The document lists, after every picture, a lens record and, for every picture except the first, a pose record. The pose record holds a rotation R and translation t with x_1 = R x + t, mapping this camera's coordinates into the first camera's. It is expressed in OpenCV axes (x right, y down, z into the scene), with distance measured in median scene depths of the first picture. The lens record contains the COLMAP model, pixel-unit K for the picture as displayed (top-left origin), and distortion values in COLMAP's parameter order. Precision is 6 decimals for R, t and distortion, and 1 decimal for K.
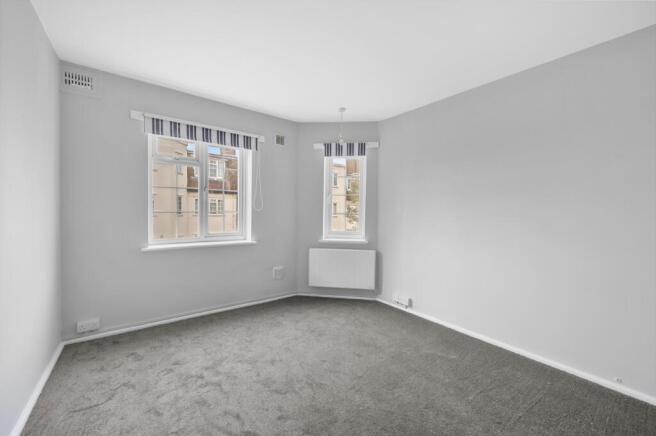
lens RADIAL K [[262.9, 0, 329.6], [0, 262.9, 211.0], [0, 0, 1]] dist [-0.000934, -0.000186]
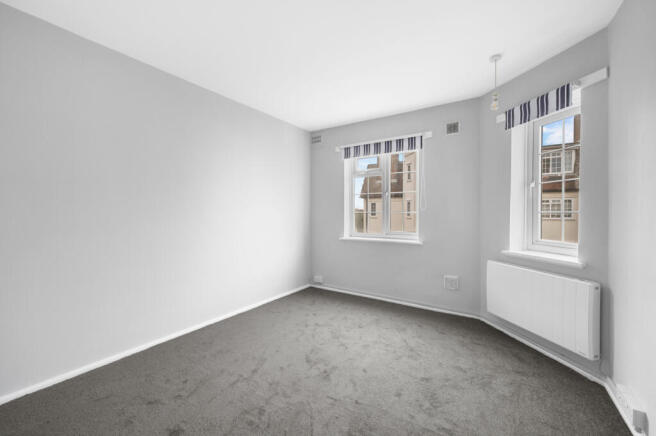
lens RADIAL K [[305.1, 0, 381.9], [0, 305.1, 205.1], [0, 0, 1]] dist [0.002241, 0.000331]
pose [[0.306783, -0.040955, -0.950898, 0.754783], [0.008858, 0.999153, -0.040176, 0.022927], [0.951738, 0.003902, 0.306886, 0.525463]]
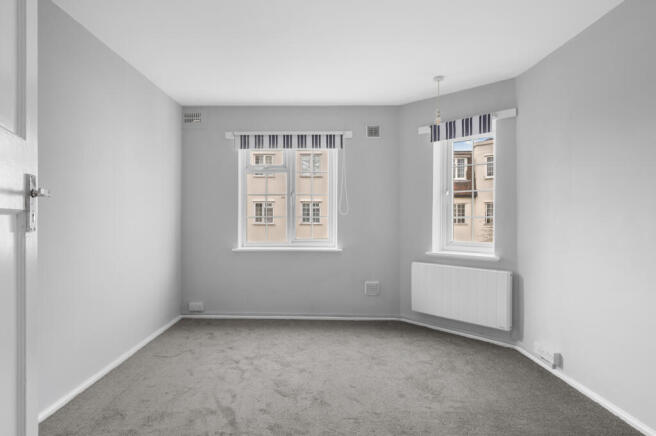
lens RADIAL K [[372.4, 0, 354.2], [0, 372.4, 205.8], [0, 0, 1]] dist [-0.003323, -0.000493]
pose [[0.792329, -0.036243, -0.609017, 0.539518], [0.013323, 0.999024, -0.042119, 0.022597], [0.609949, 0.025258, 0.792038, 0.016811]]
